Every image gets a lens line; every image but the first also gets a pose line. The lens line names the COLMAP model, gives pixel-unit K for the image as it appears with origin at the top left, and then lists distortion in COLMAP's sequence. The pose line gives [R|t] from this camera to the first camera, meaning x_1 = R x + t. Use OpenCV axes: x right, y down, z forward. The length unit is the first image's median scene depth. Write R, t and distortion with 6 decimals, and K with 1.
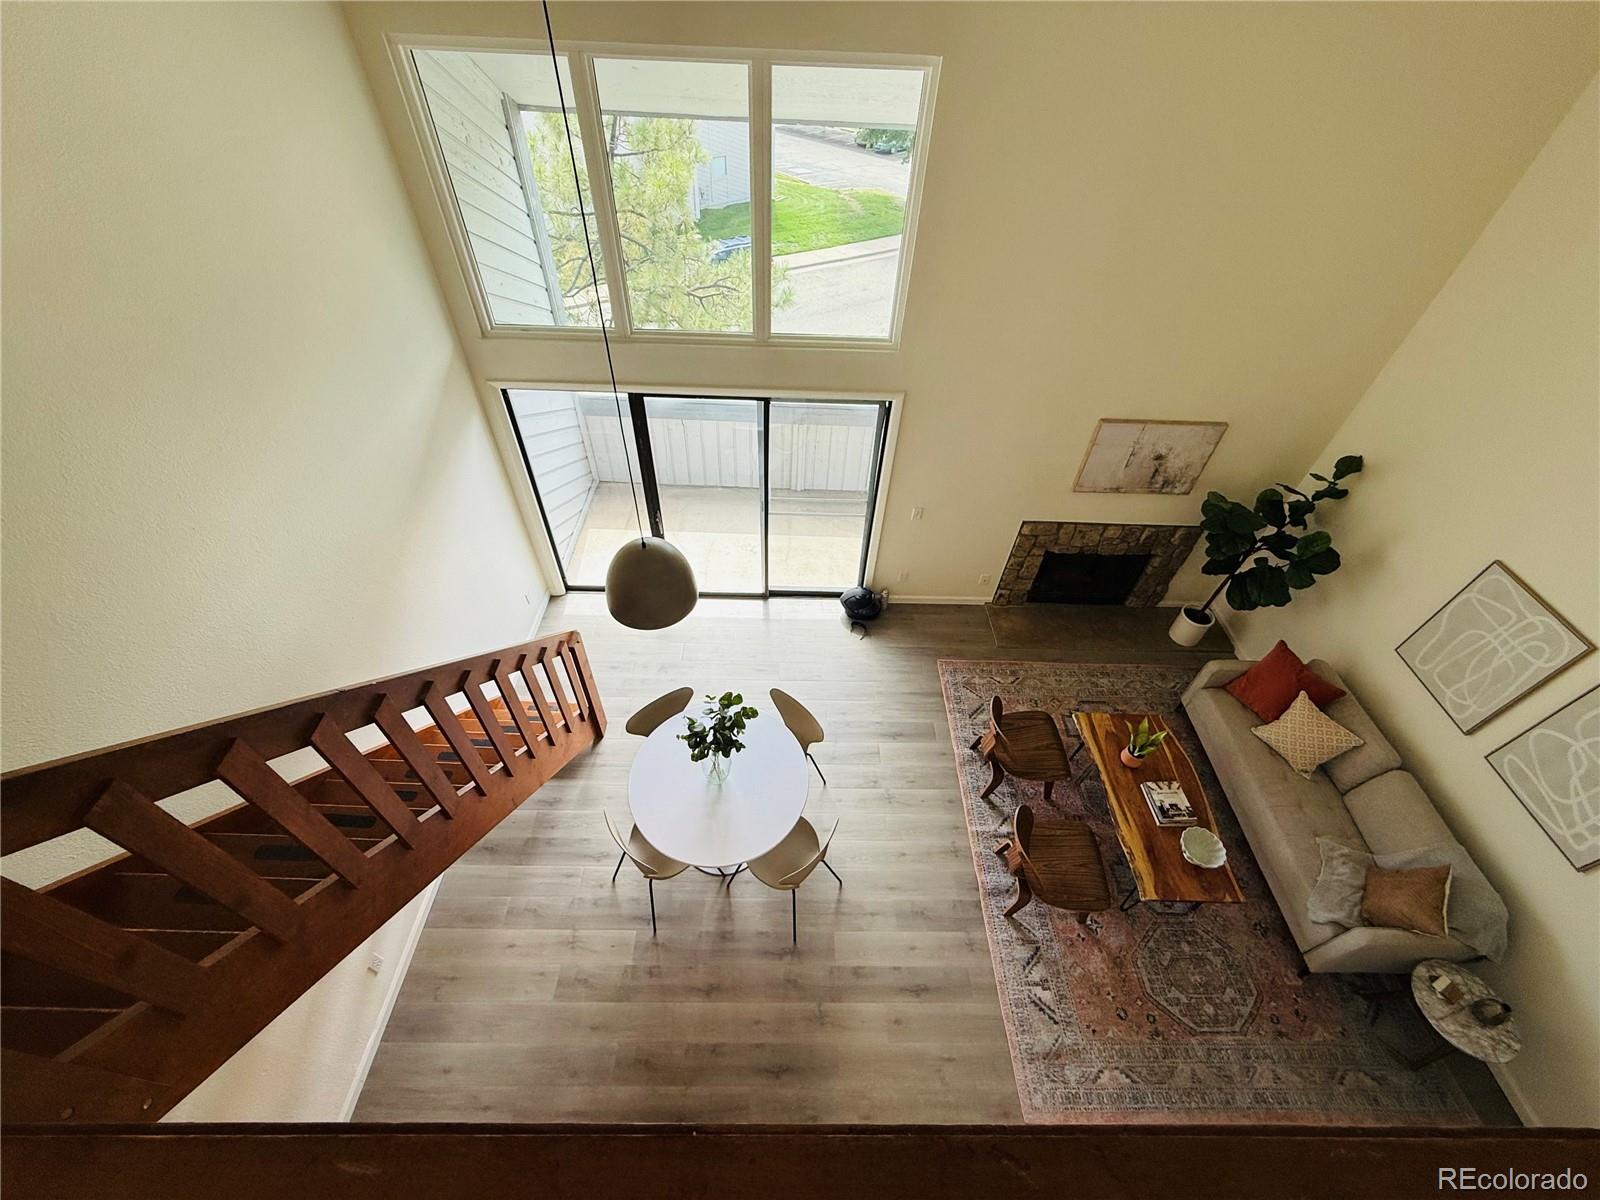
lens RADIAL K [[640.2, 0, 796.3], [0, 640.2, 600.8], [0, 0, 1]] dist [0.001863, 0.000213]
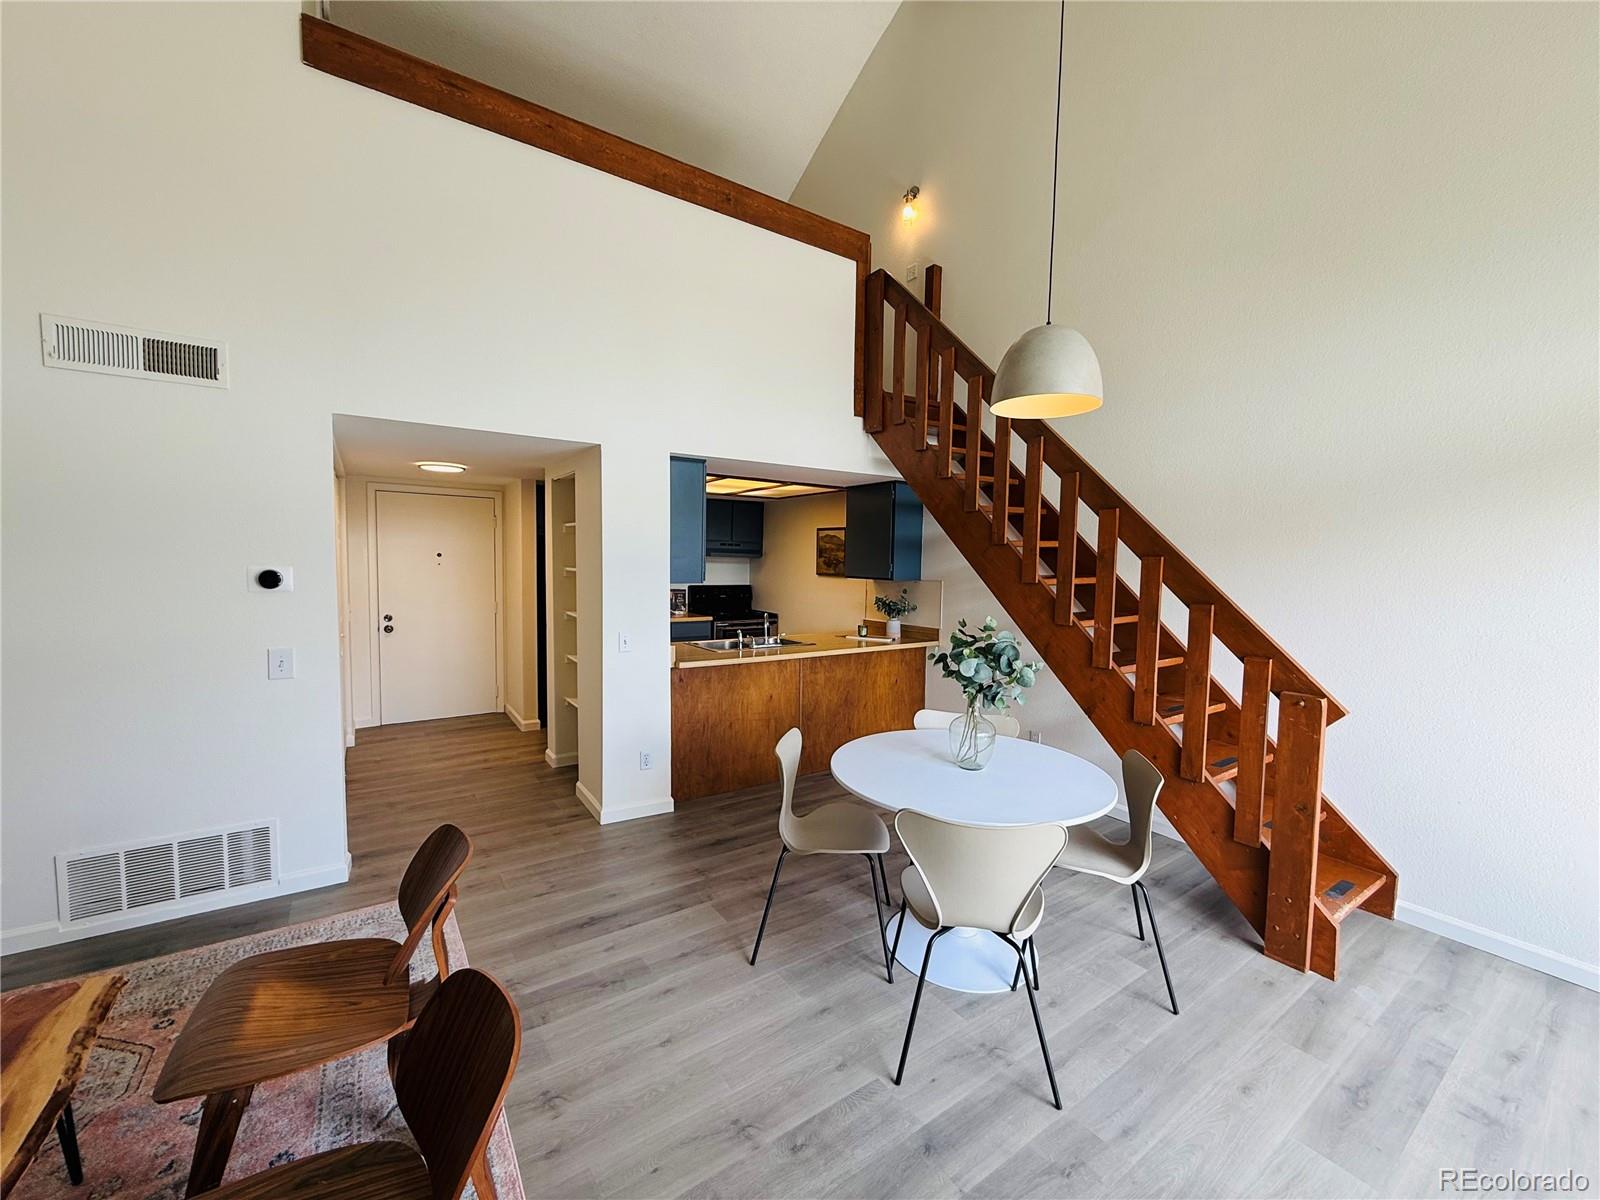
lens RADIAL K [[640.2, 0, 797.8], [0, 640.2, 600.0], [0, 0, 1]] dist [0.001863, 0.000213]
pose [[-0.823674, -0.009102, -0.566991, 0.346465], [-0.437663, 0.645982, 0.625427, -0.148603], [0.360573, 0.763299, -0.536061, 1.007294]]
